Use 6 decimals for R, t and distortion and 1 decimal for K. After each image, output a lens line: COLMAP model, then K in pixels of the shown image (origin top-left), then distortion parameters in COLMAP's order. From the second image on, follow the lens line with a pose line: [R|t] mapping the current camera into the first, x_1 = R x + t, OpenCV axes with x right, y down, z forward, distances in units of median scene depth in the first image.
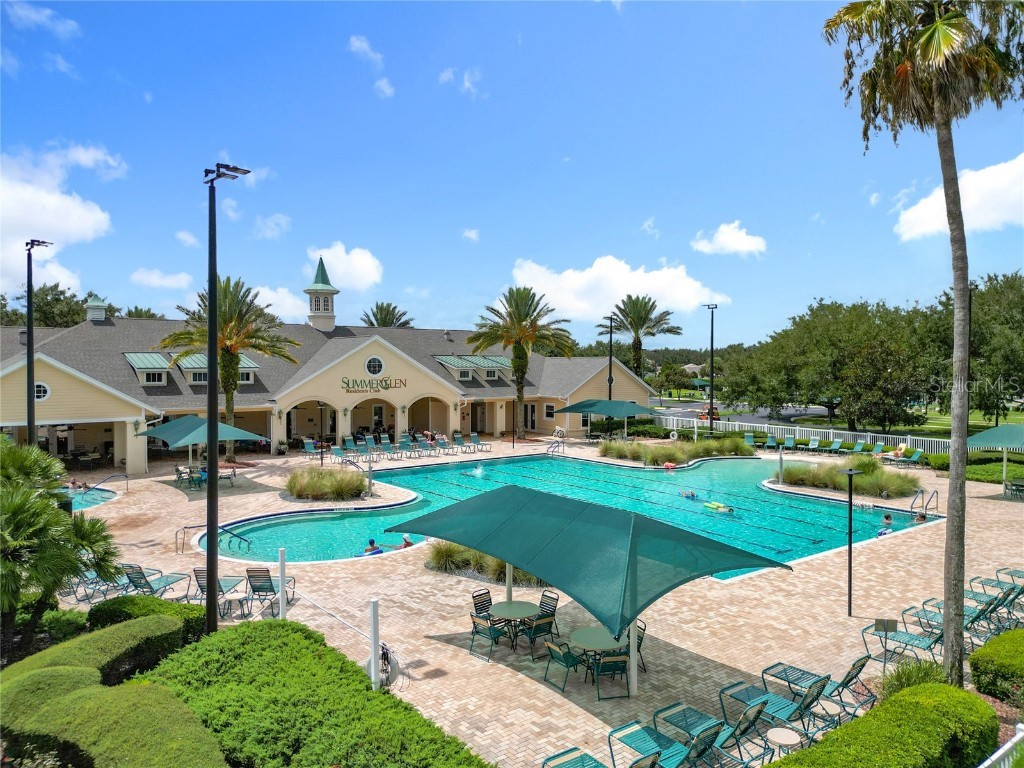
lens RADIAL K [[727.2, 0, 515.2], [0, 727.2, 380.9], [0, 0, 1]] dist [0.037693, -0.007082]
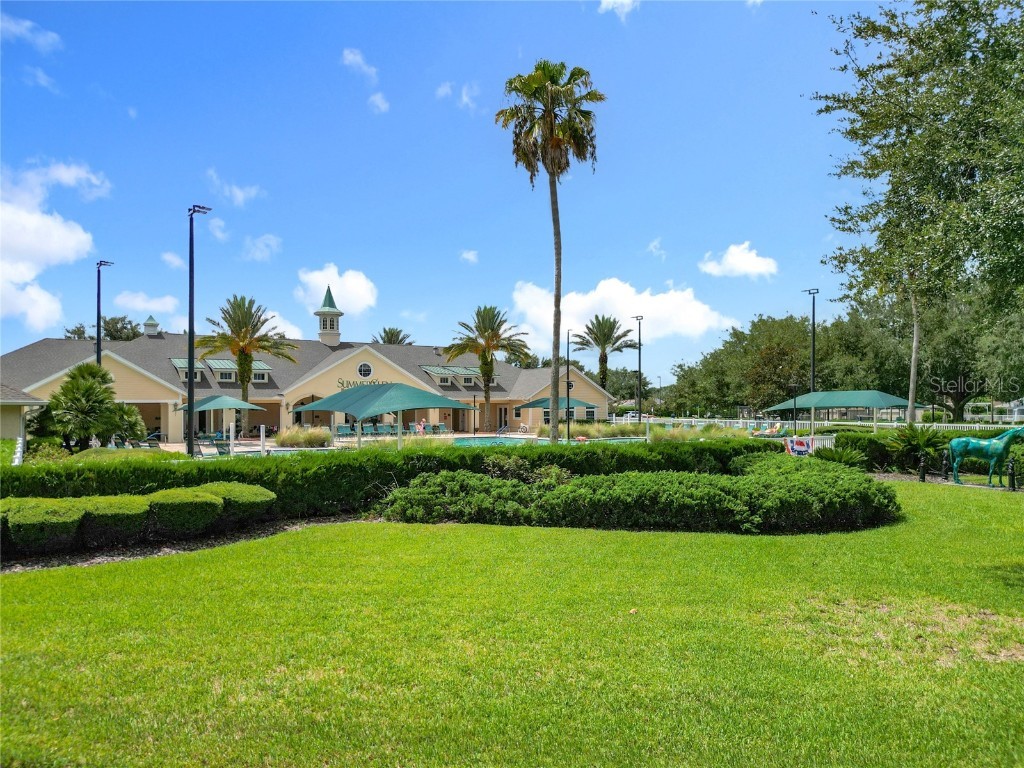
lens RADIAL K [[745.3, 0, 512.3], [0, 745.3, 402.7], [0, 0, 1]] dist [0.049684, -0.001148]
pose [[0.995934, -0.007088, -0.089801, 0.153335], [0.003709, 0.999281, -0.037739, 0.075266], [0.090004, 0.037253, 0.995244, -0.217619]]
